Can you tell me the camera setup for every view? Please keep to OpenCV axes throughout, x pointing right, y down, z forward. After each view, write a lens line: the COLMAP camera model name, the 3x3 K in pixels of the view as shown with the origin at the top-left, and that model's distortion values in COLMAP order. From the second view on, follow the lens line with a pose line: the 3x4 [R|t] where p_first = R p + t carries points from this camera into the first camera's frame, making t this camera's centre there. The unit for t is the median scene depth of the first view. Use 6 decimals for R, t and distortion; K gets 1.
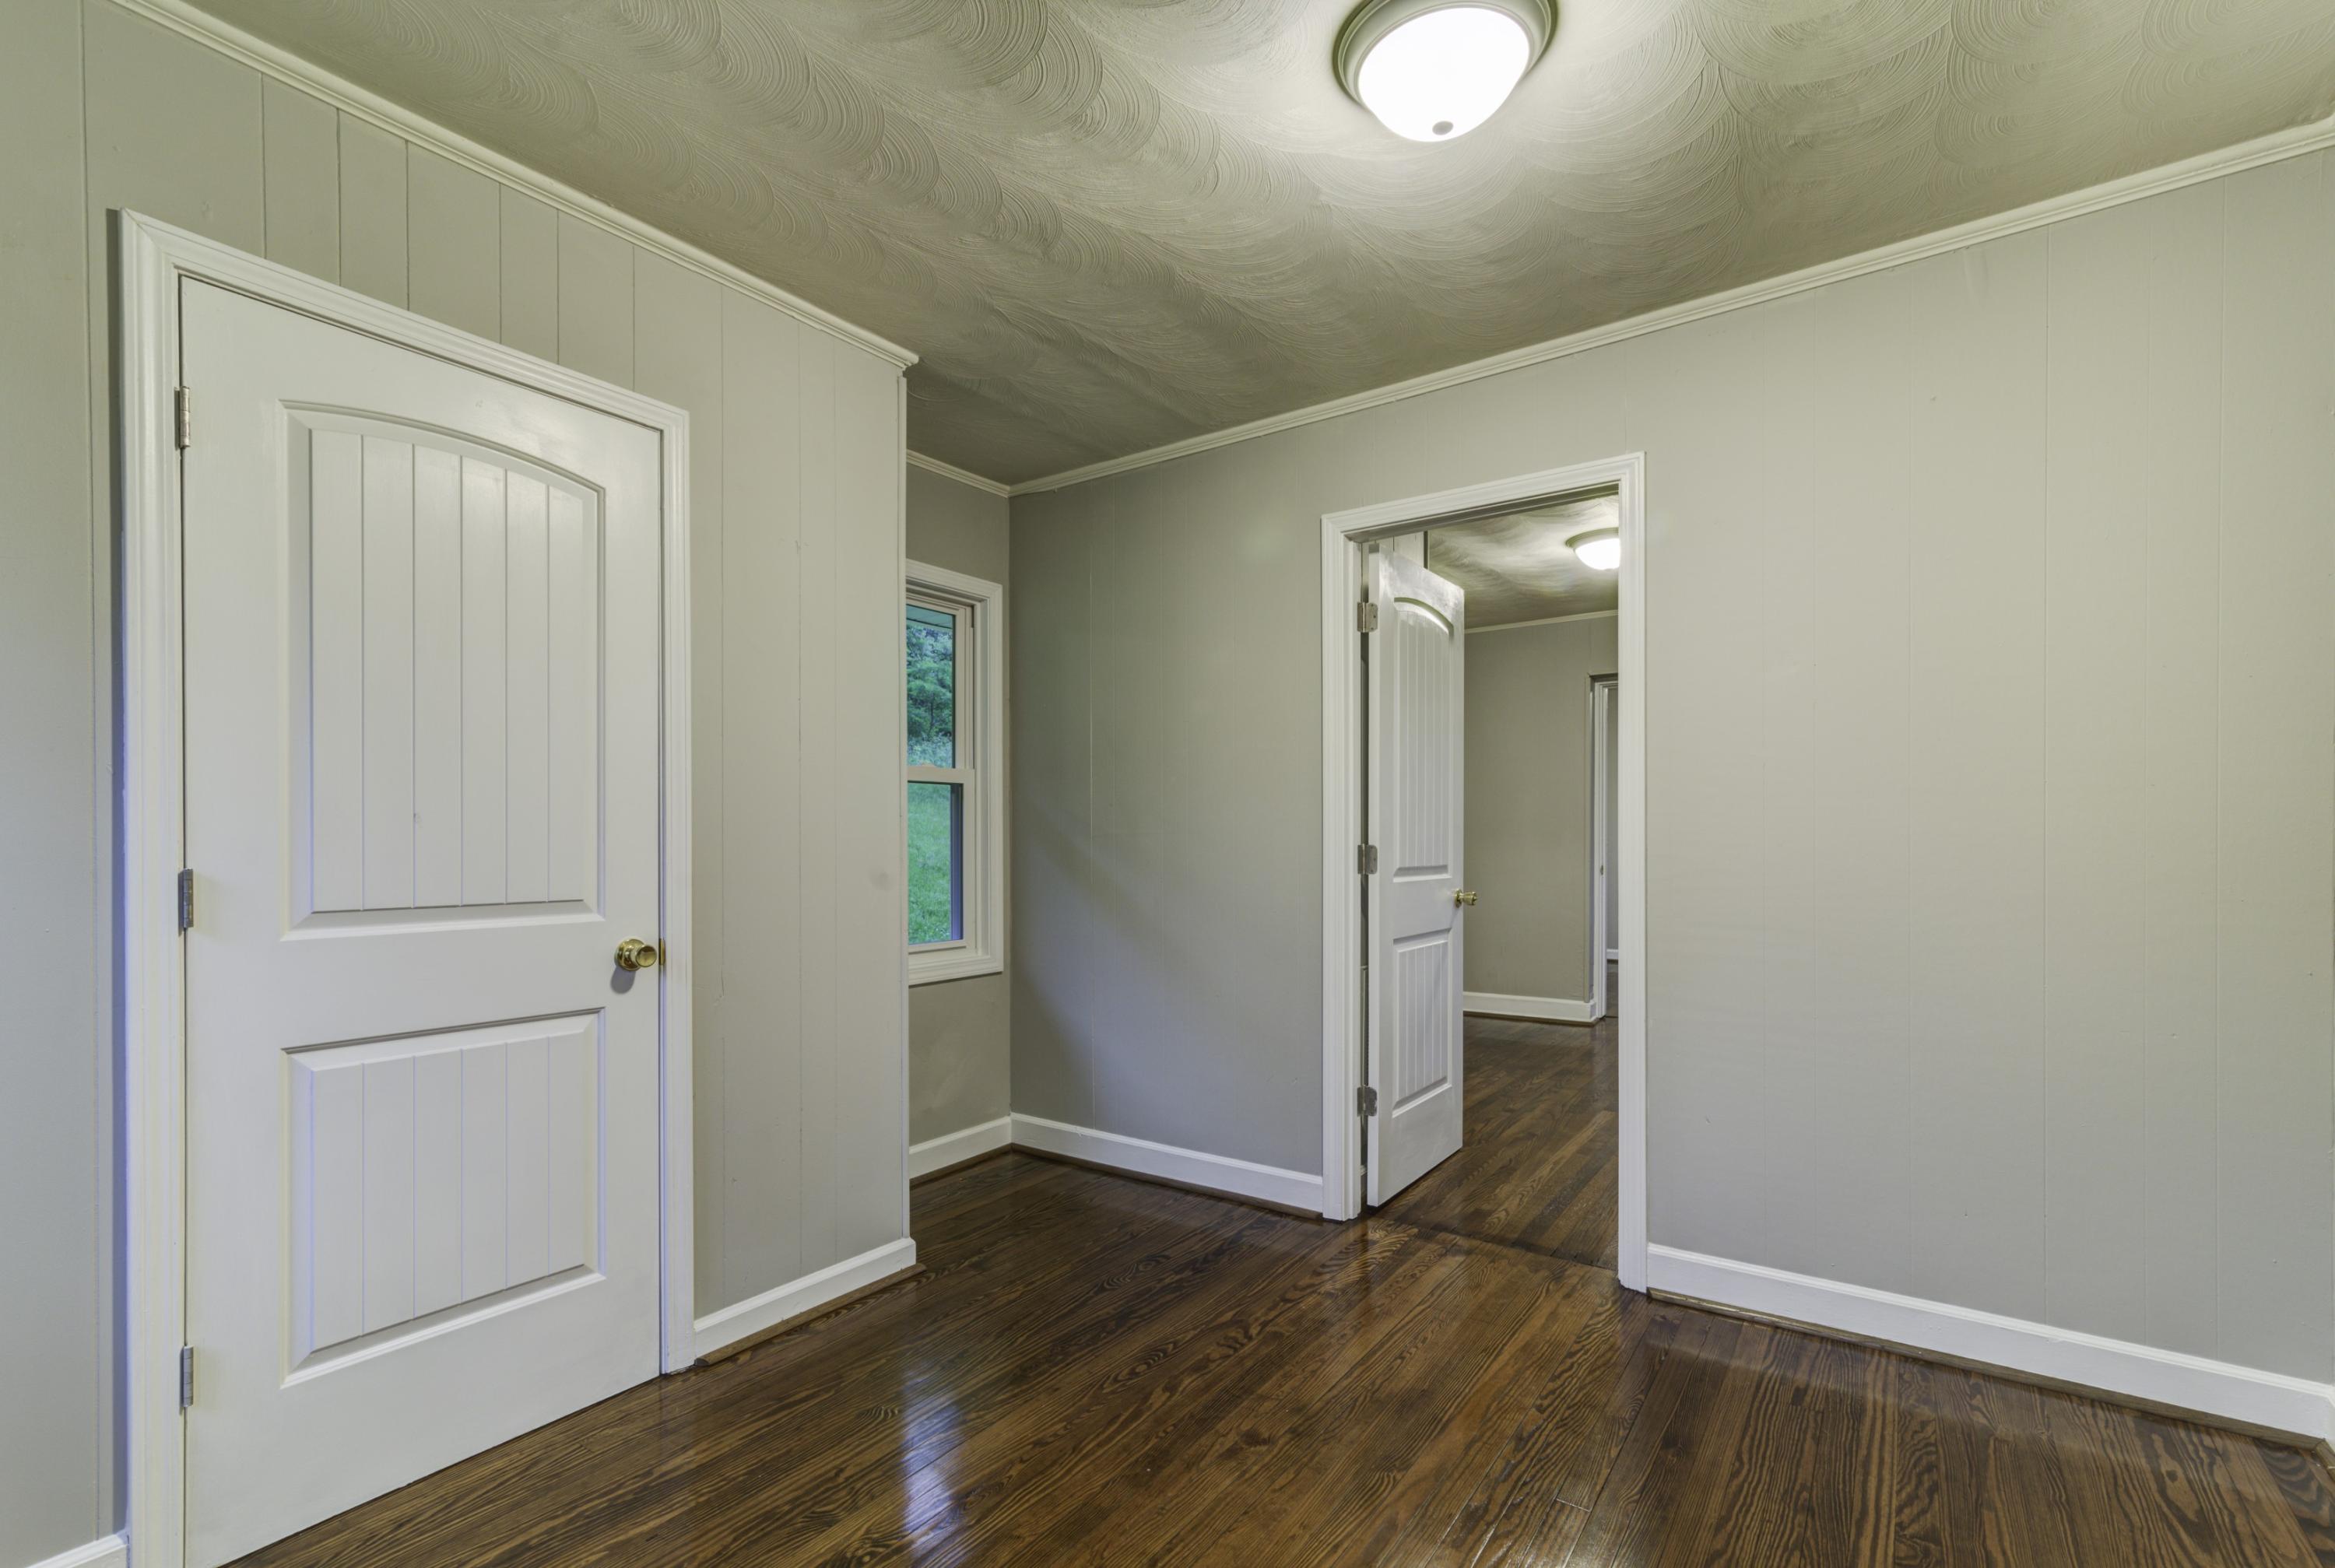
lens RADIAL K [[1071.5, 0, 1132.7], [0, 1071.5, 838.9], [0, 0, 1]] dist [-0.015914, 0.001386]
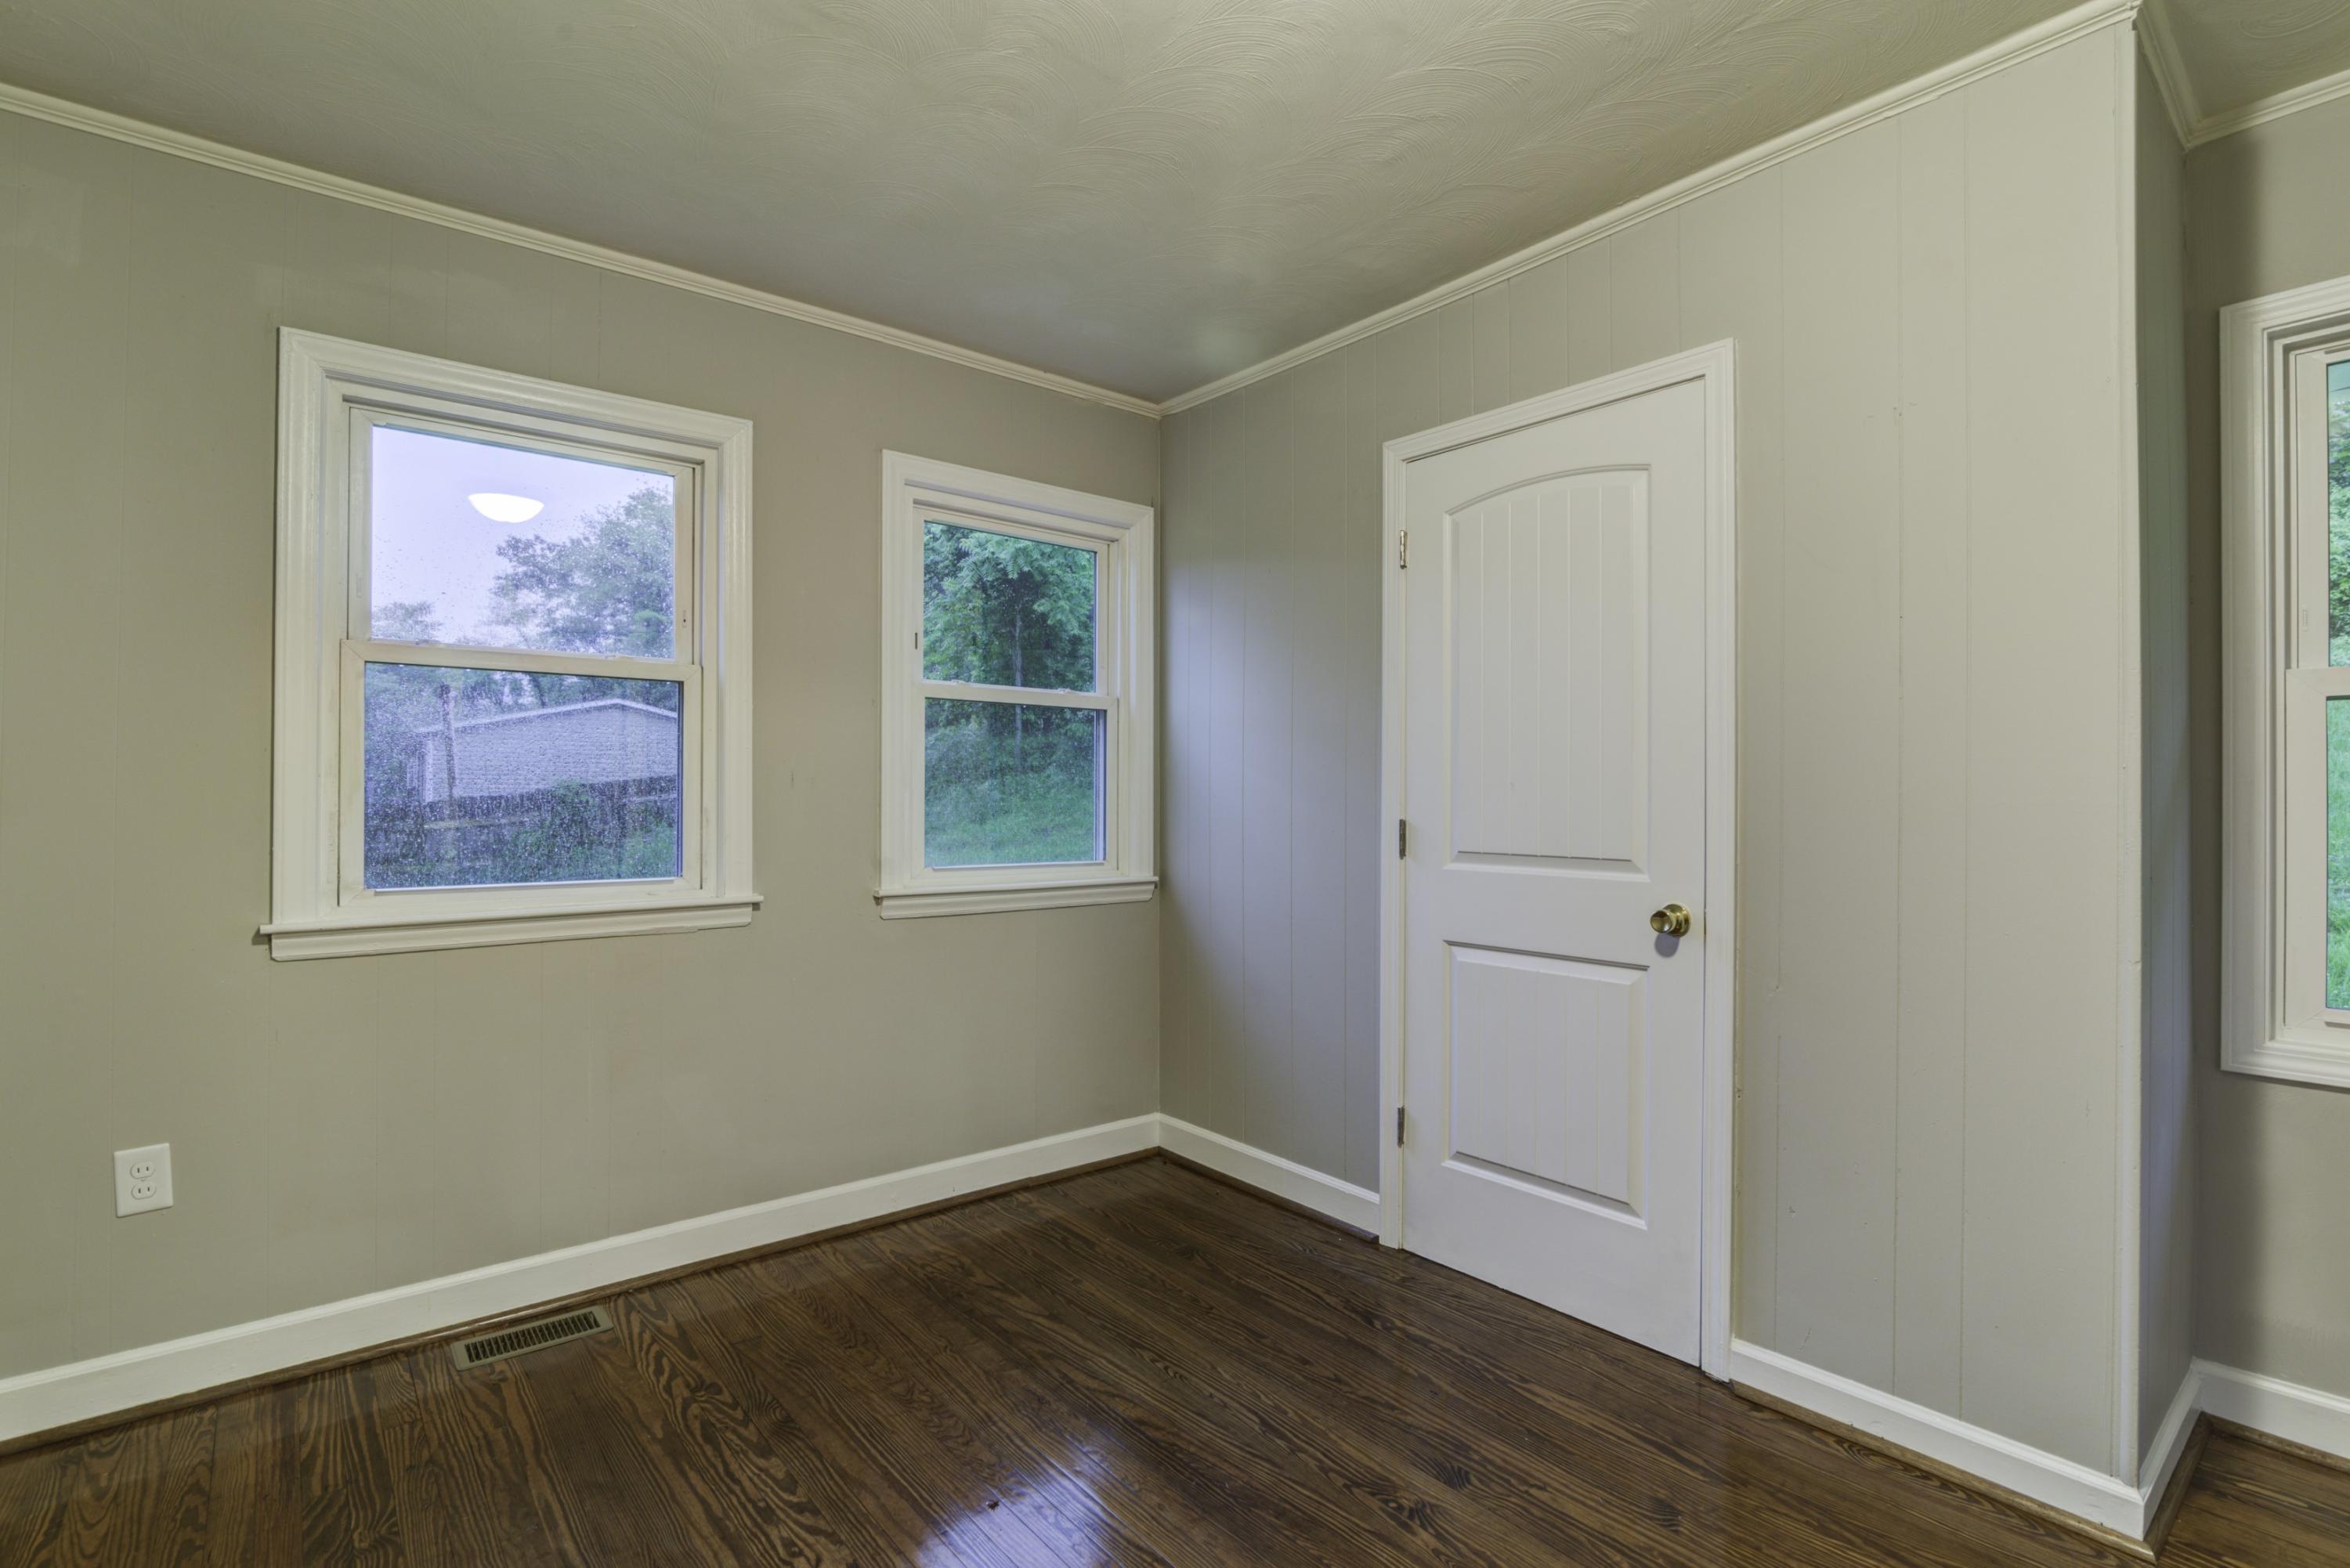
lens RADIAL K [[1078.4, 0, 1186.9], [0, 1078.4, 789.9], [0, 0, 1]] dist [-0.015914, 0.001386]
pose [[-0.253596, -0.006993, -0.967285, 0.629439], [-0.005965, 0.999966, -0.005665, -0.004601], [0.967292, 0.004333, -0.253629, 0.834125]]
